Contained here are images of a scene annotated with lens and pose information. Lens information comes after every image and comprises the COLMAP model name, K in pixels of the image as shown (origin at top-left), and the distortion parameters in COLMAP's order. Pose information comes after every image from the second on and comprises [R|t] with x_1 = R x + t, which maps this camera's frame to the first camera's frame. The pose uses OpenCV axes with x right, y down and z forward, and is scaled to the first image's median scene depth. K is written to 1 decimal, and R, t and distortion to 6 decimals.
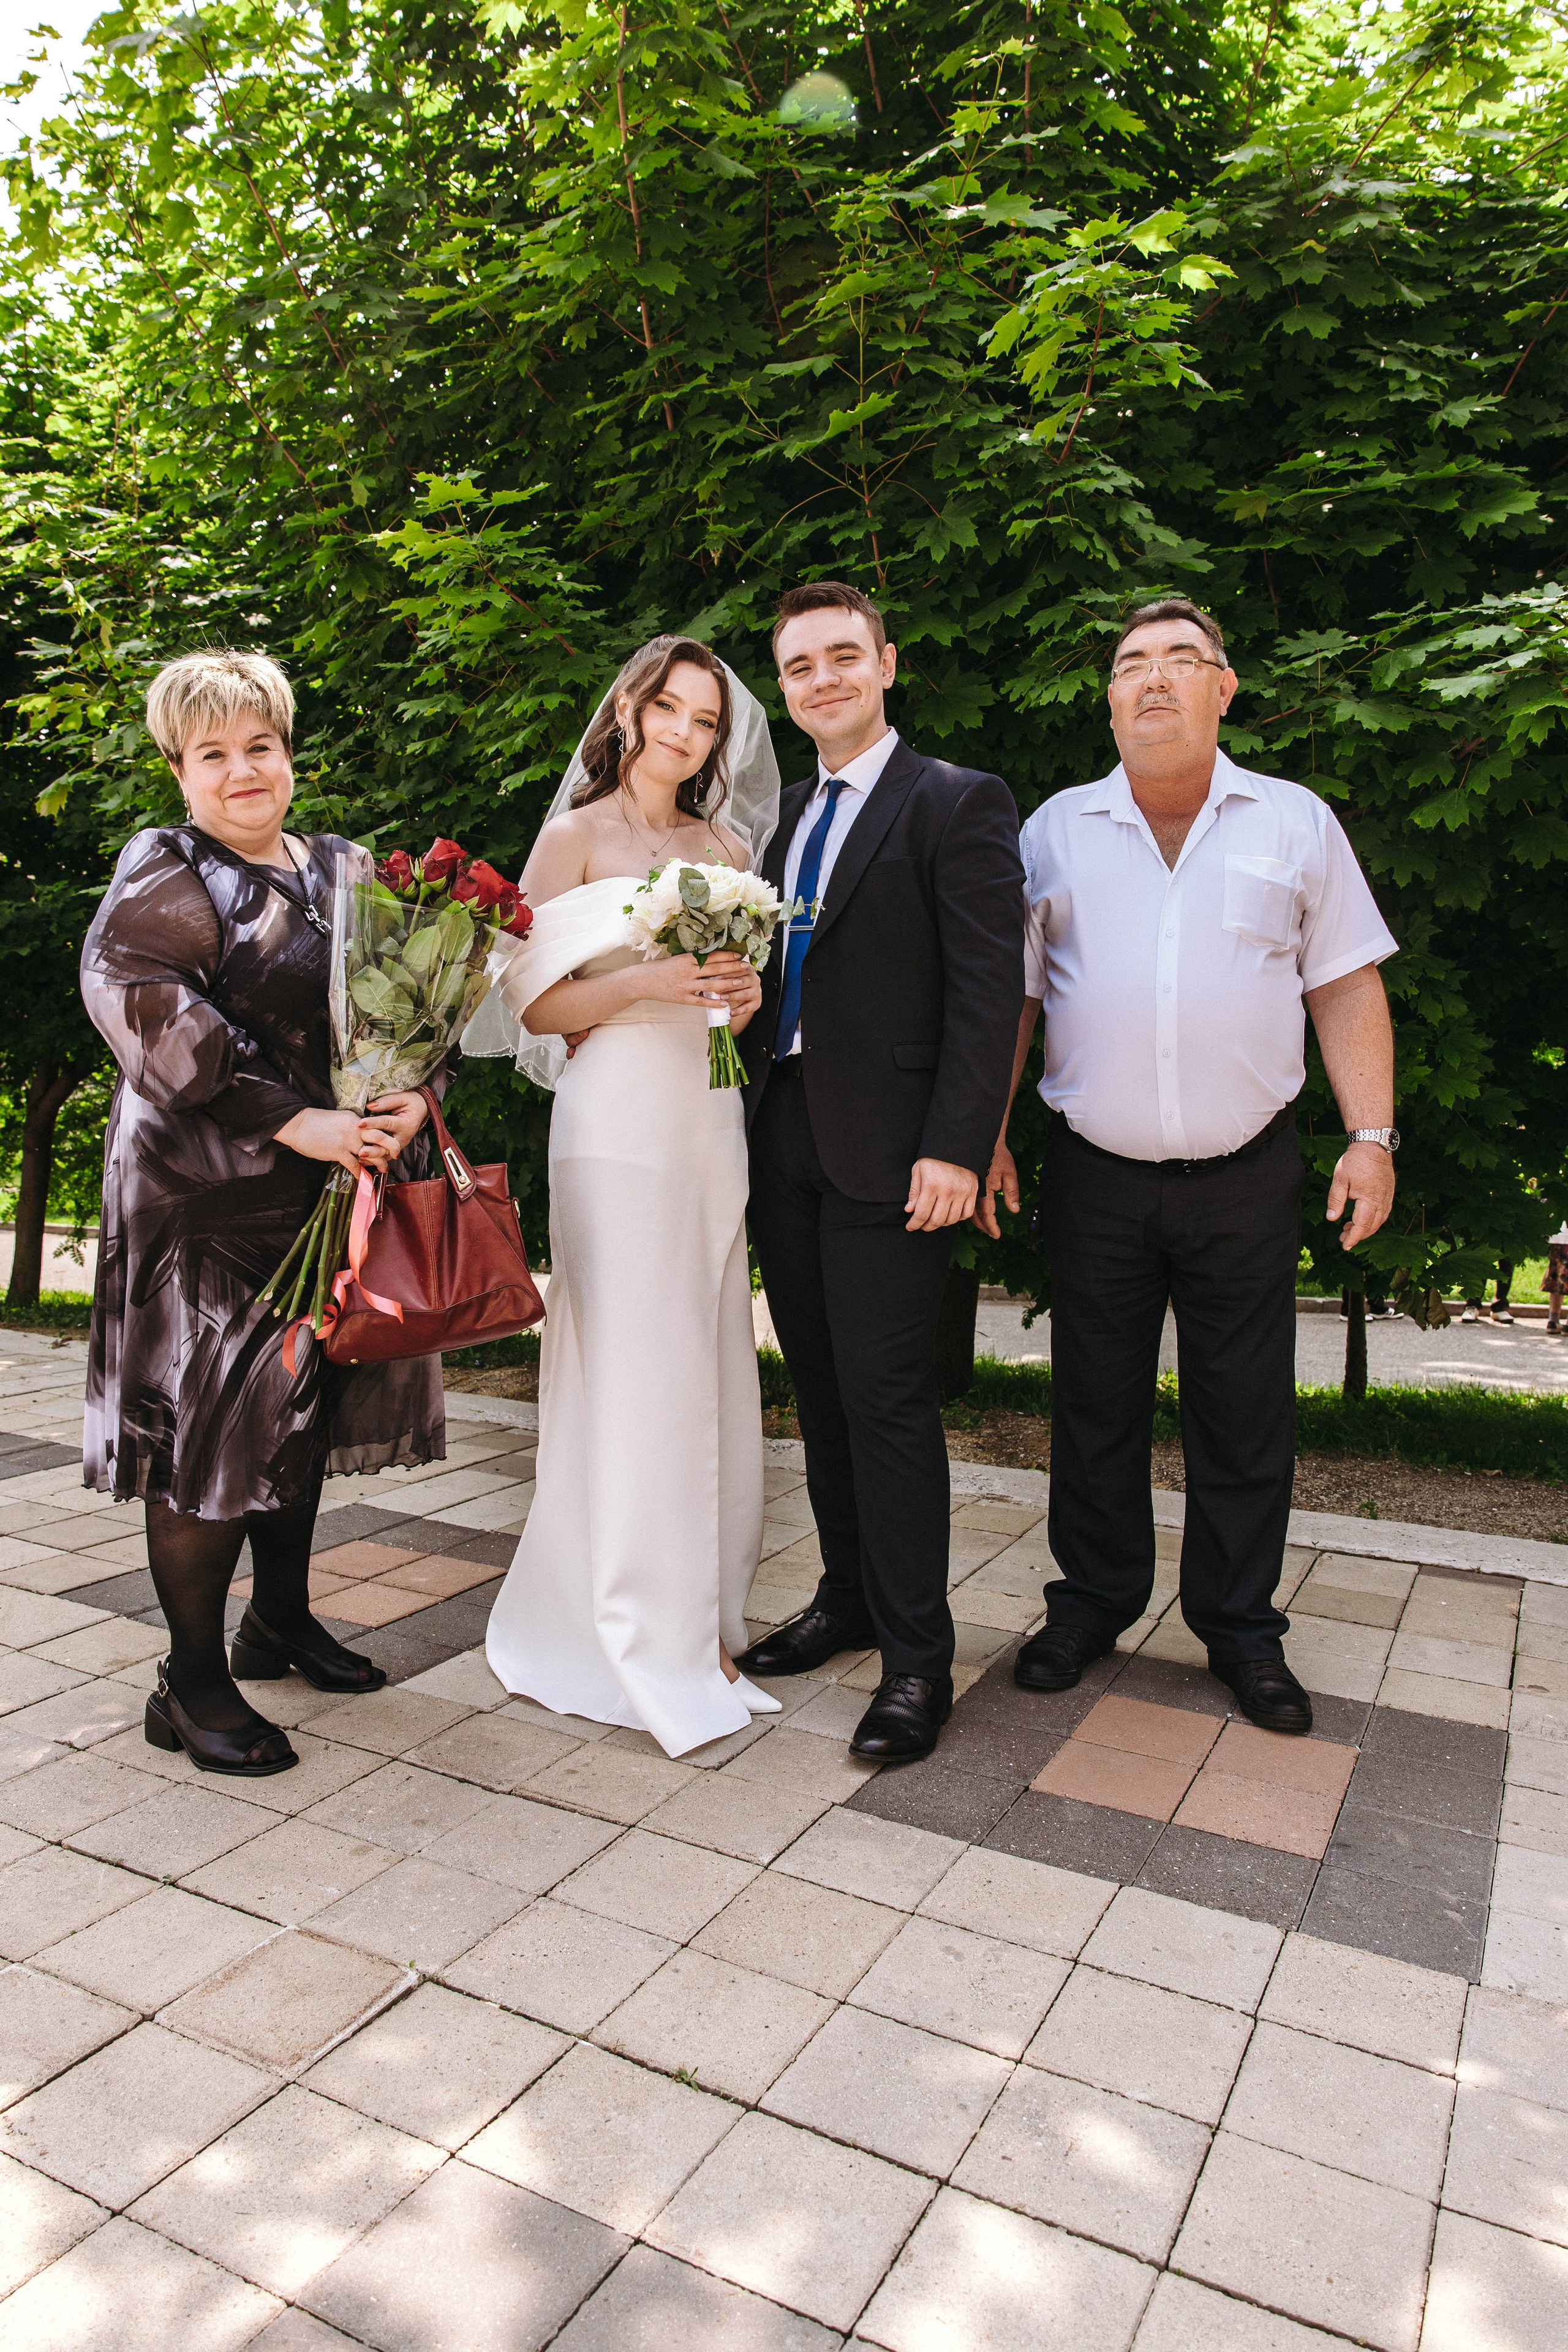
lens RADIAL K [[1518.7, 0, 784.0], [0, 1518.7, 1176.0], [0, 0, 1]] dist [0.002002, 0.000830]
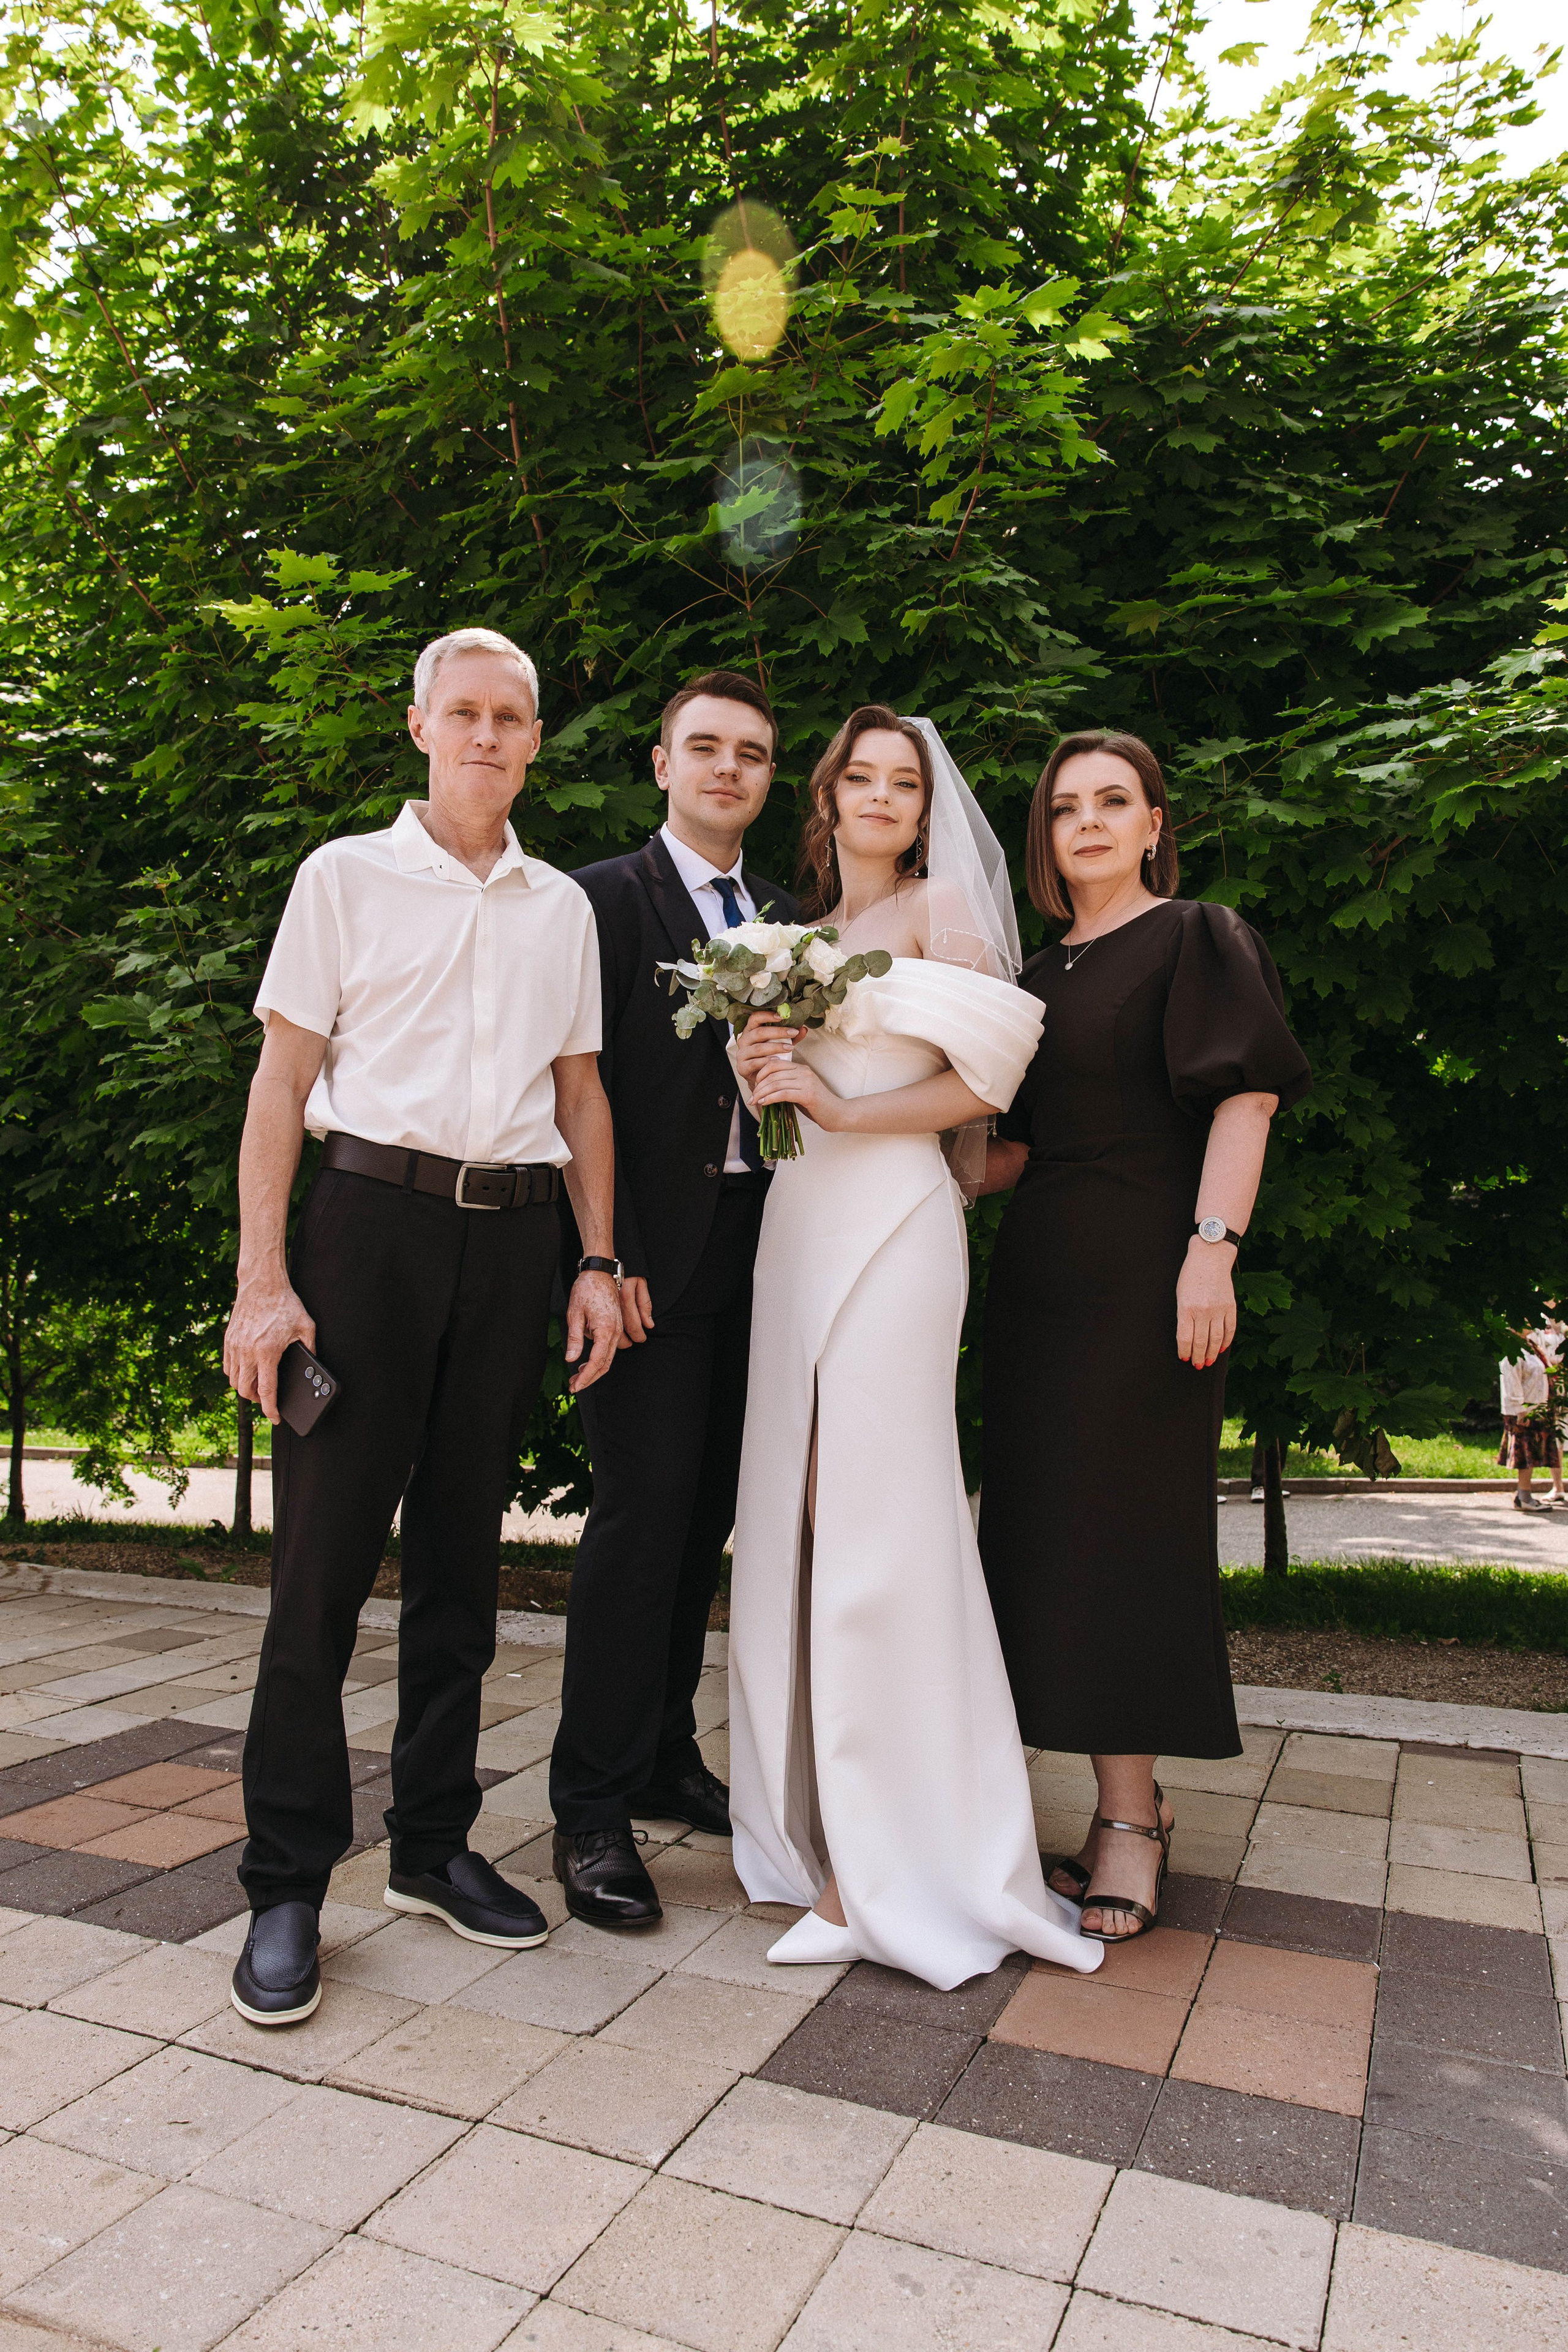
lens RADIAL K [[1518.7, 0, 784.0], [0, 1518.7, 1176.0], [0, 0, 1]] dist [0.002002, 0.000830]
pose [[0.997027, -0.010553, 0.076330, -0.000482], [0.020816, 0.990635, -0.134944, 0.051572], [-0.074192, 0.136131, 0.987909, 0.136690]]
